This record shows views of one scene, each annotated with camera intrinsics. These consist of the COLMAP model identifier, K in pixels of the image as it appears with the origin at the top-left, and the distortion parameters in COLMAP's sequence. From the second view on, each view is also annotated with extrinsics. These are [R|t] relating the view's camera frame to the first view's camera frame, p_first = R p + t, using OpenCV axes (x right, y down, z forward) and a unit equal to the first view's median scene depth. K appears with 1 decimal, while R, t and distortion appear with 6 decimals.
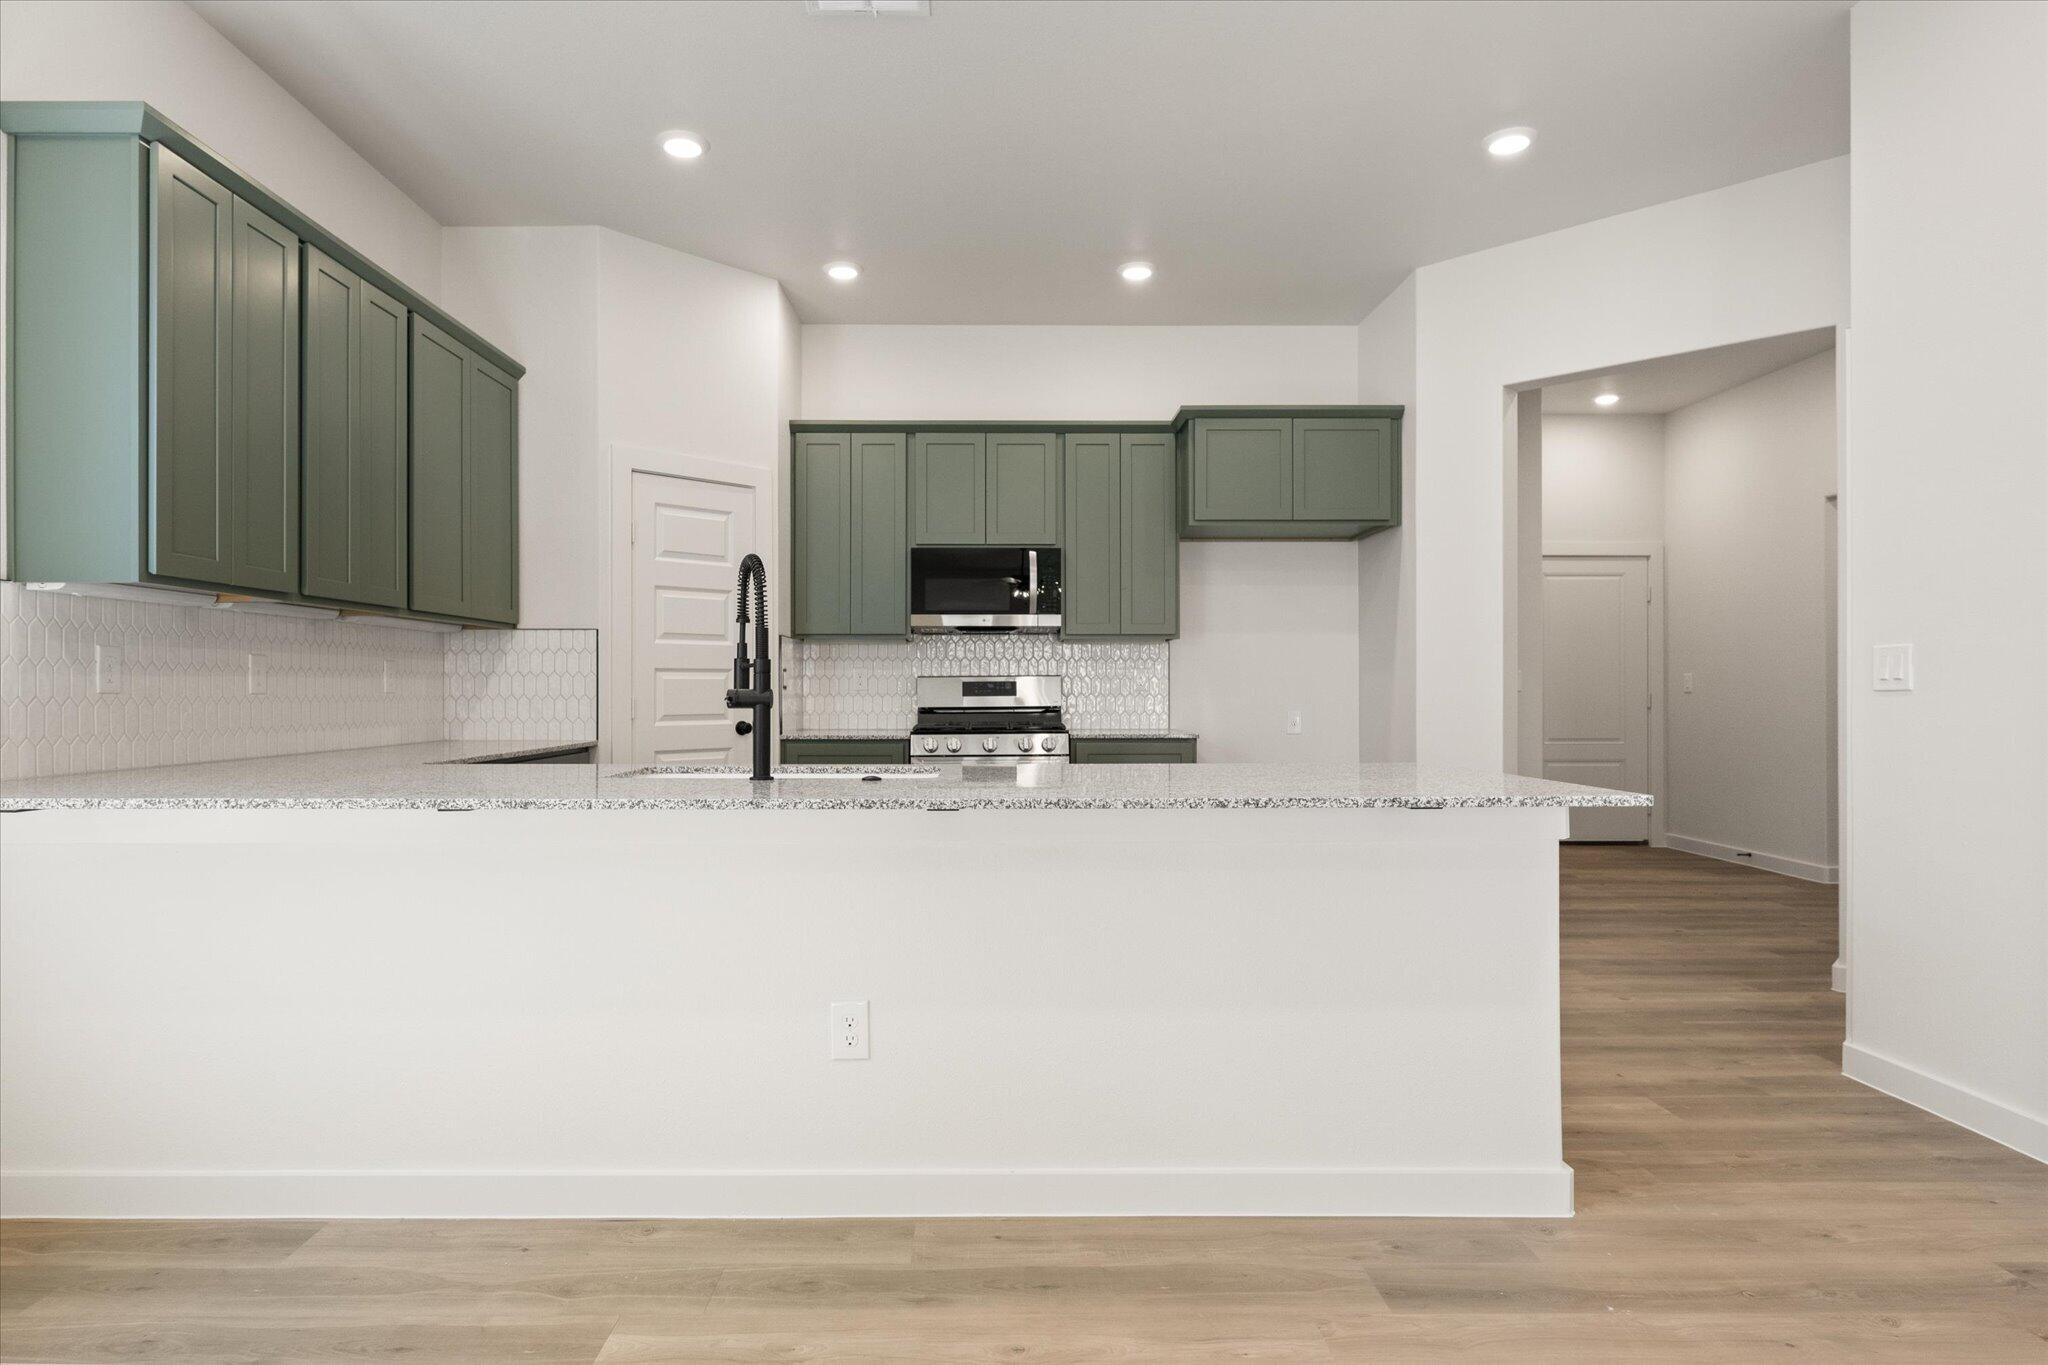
lens RADIAL K [[1101.9, 0, 978.6], [0, 1101.9, 688.7], [0, 0, 1]] dist [-0.025953, 0.000811]
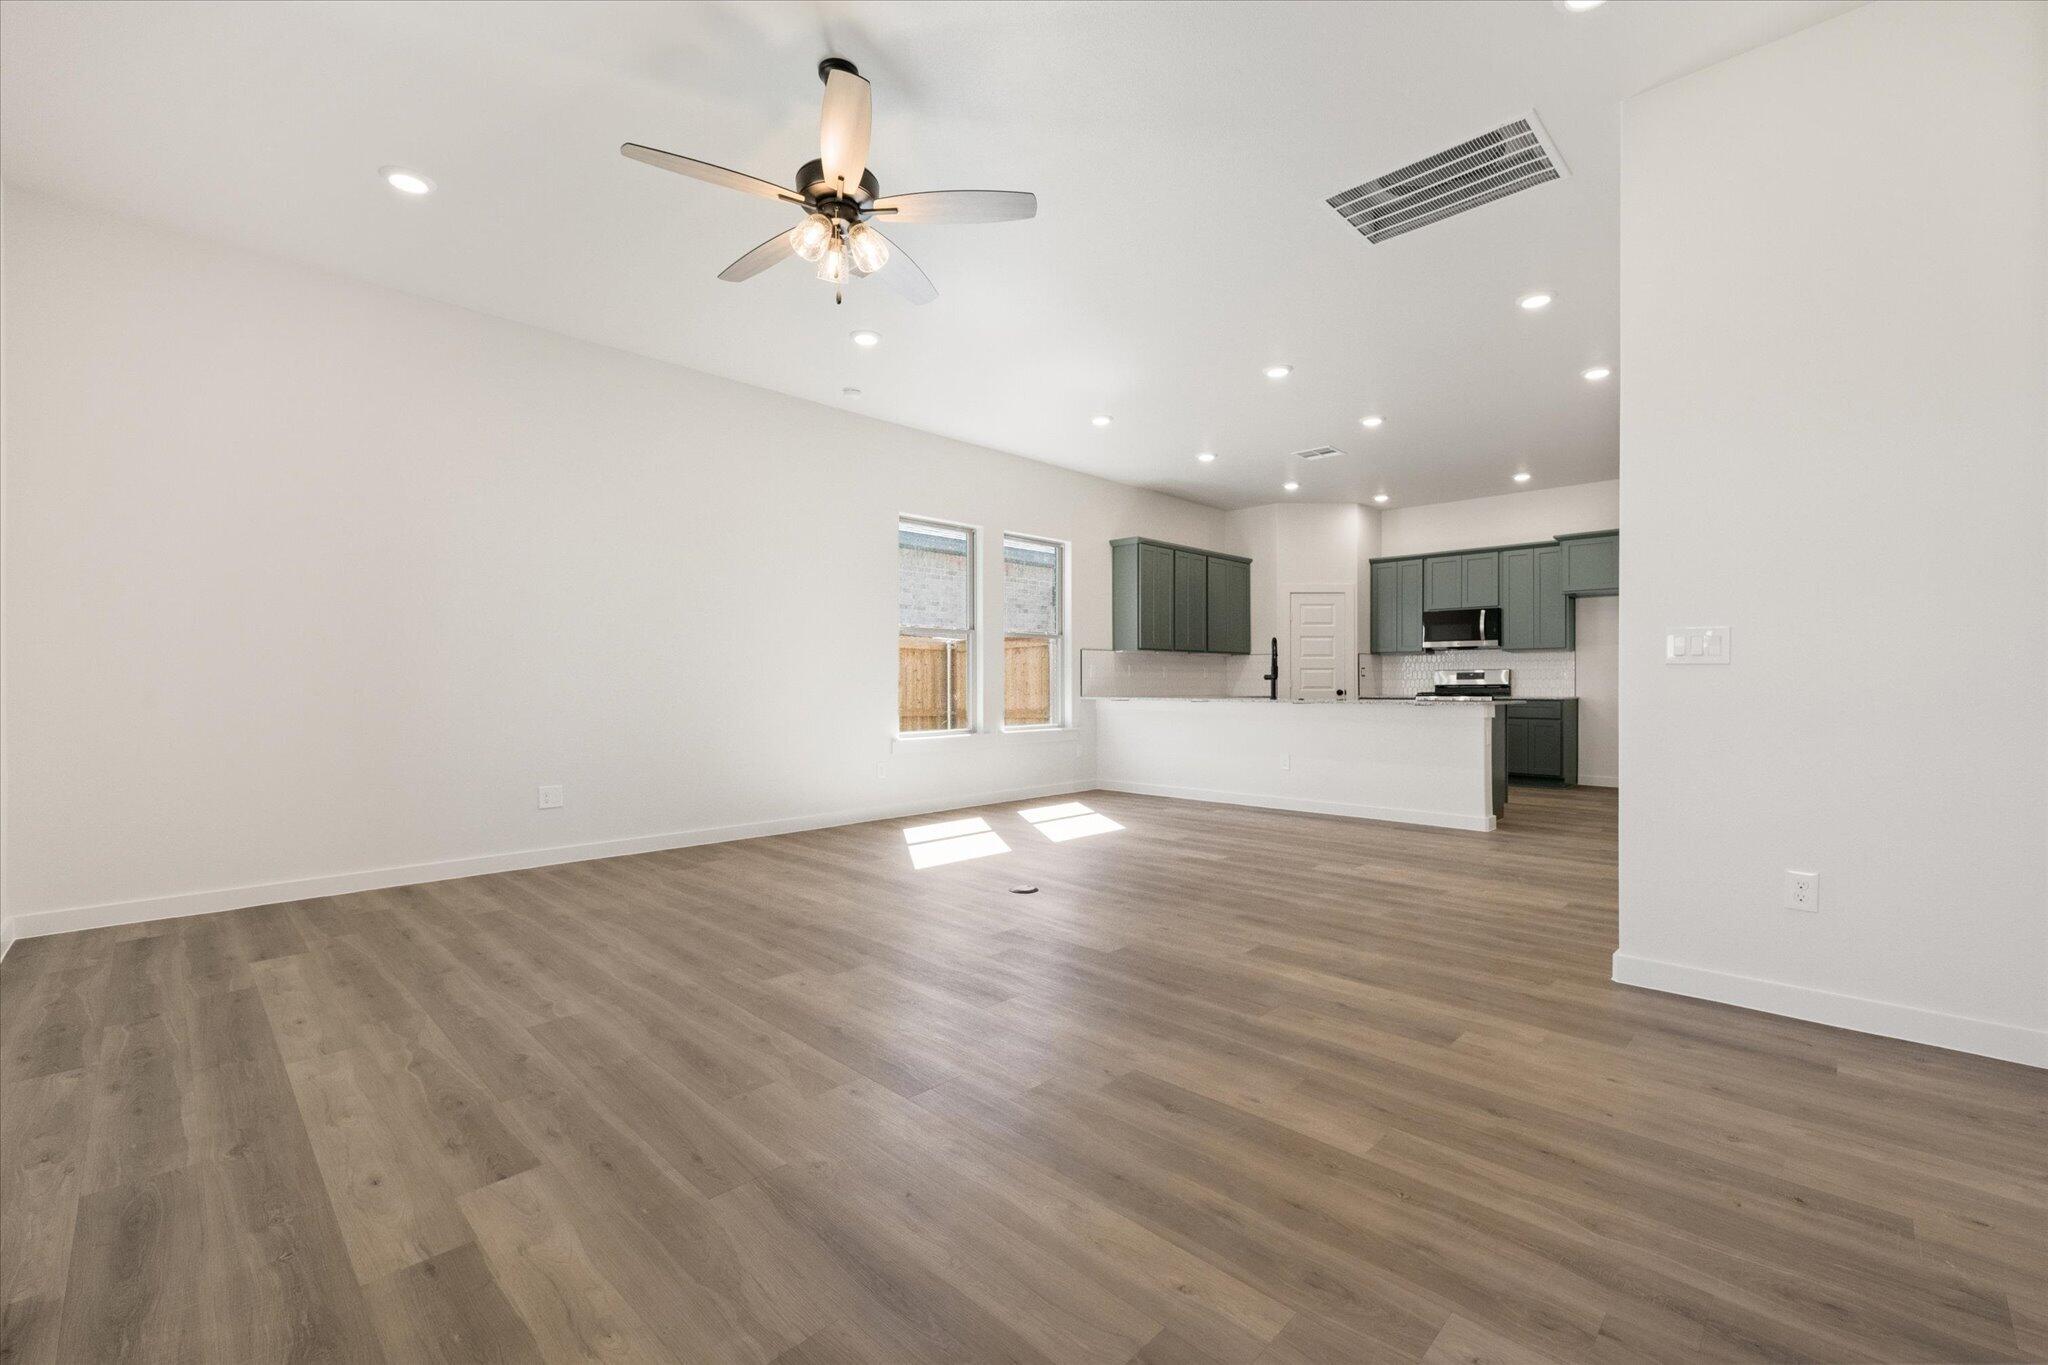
lens RADIAL K [[873.5, 0, 1024.0], [0, 873.5, 682.5], [0, 0, 1]] dist [-0.006422, 0.000177]
pose [[0.705397, 0.000790, -0.708812, 0.617029], [0.000225, 0.999999, 0.001339, 0.010359], [0.708812, -0.001104, 0.705396, -0.798577]]
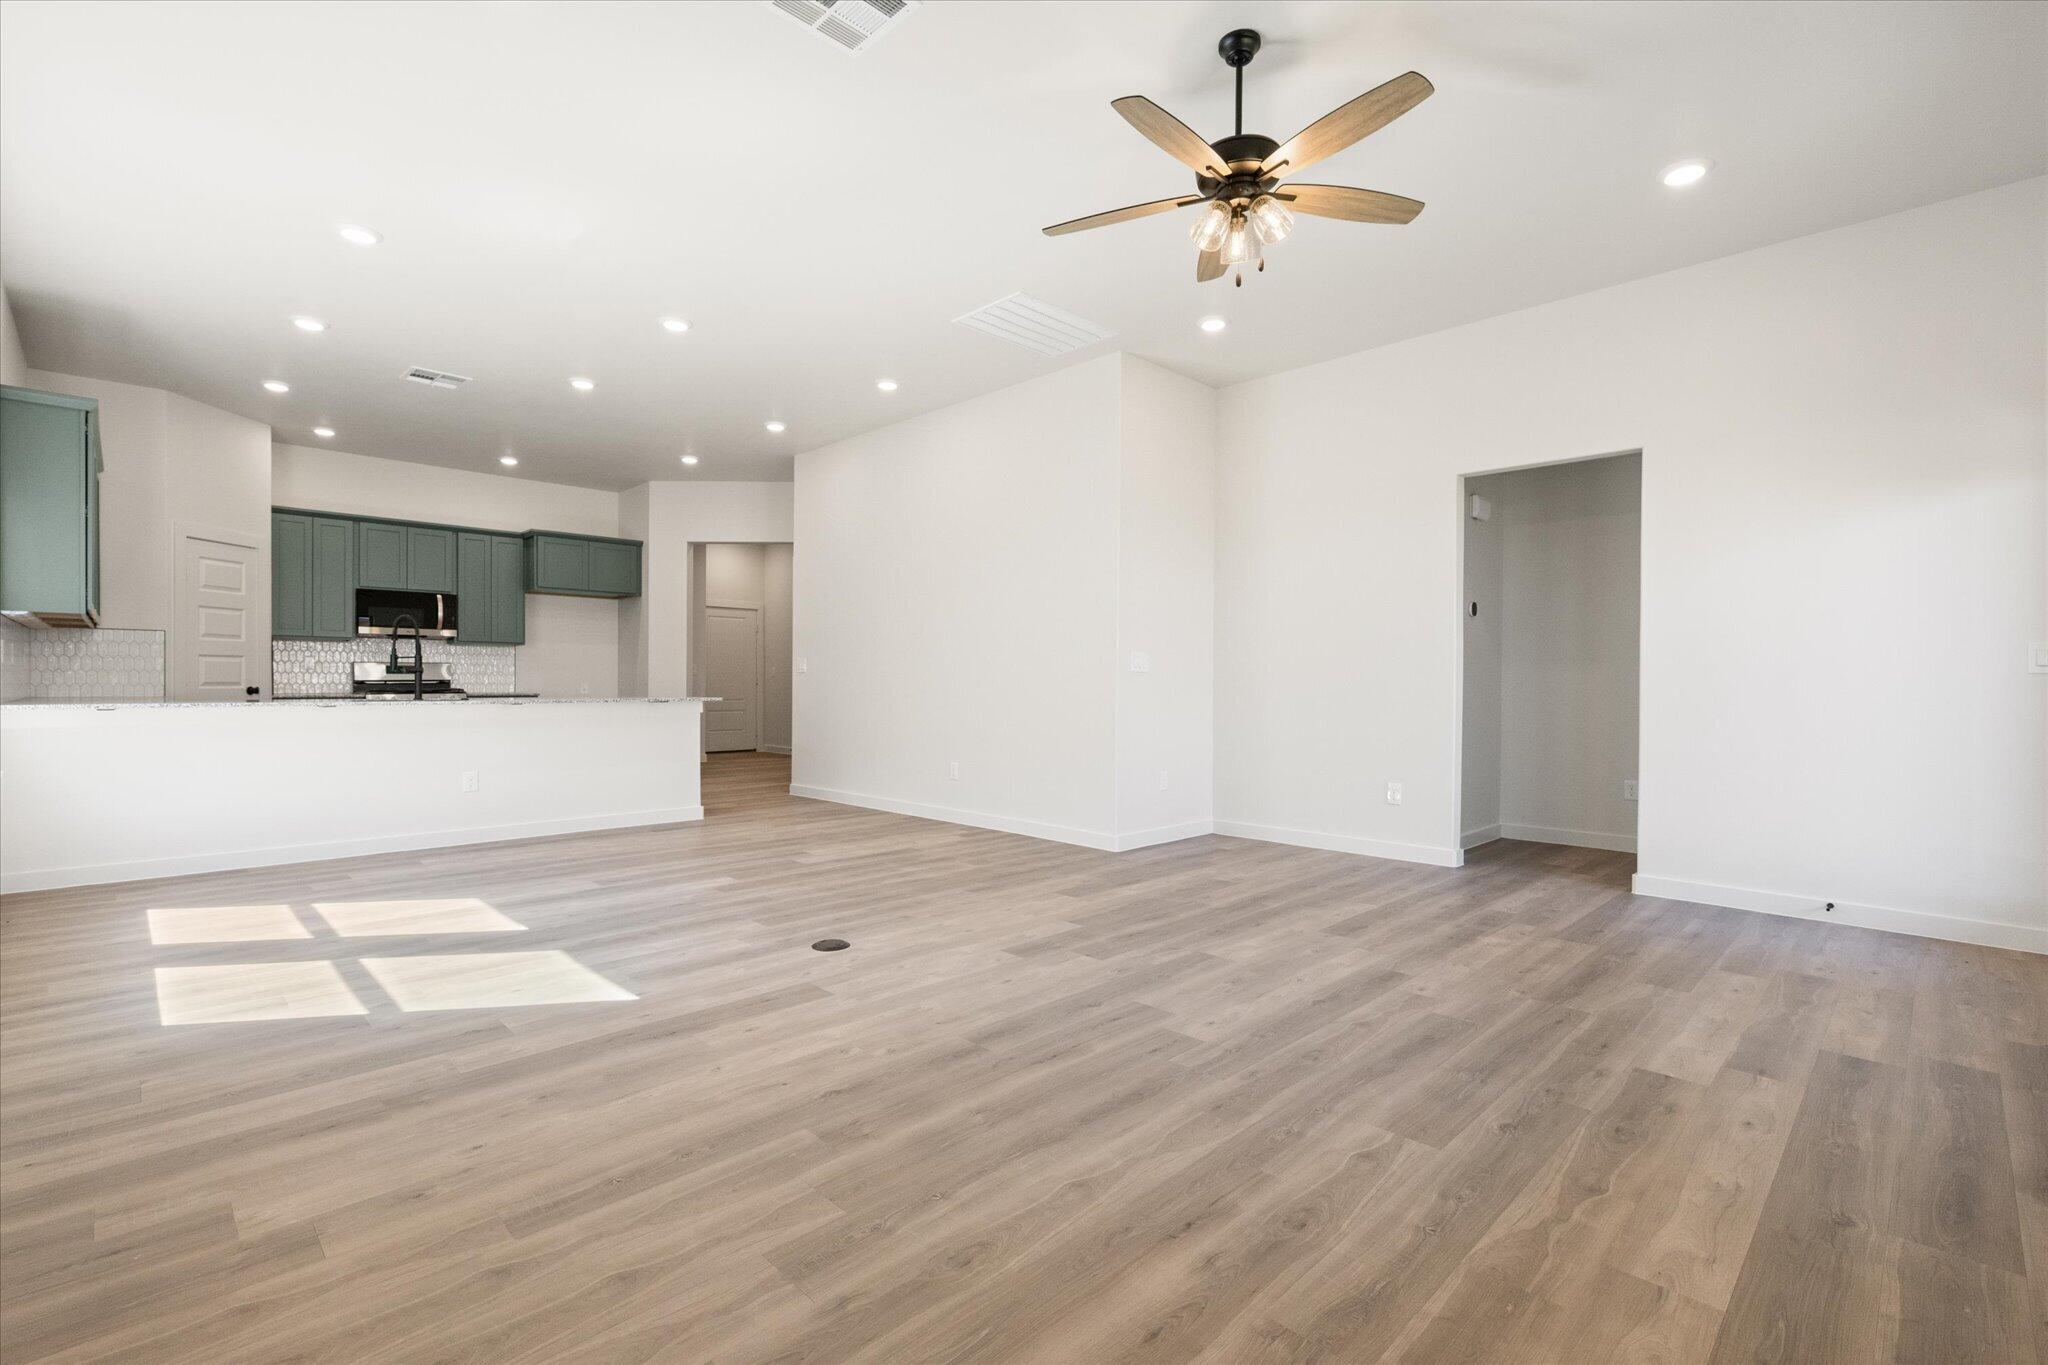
lens RADIAL K [[939.1, 0, 1024.0], [0, 939.1, 682.5], [0, 0, 1]] dist [-0.000446, 0.000099]
pose [[0.705315, 0.003262, 0.708886, -0.376476], [-0.006630, 0.999976, 0.001996, 0.011215], [-0.708863, -0.006107, 0.705320, -0.804140]]
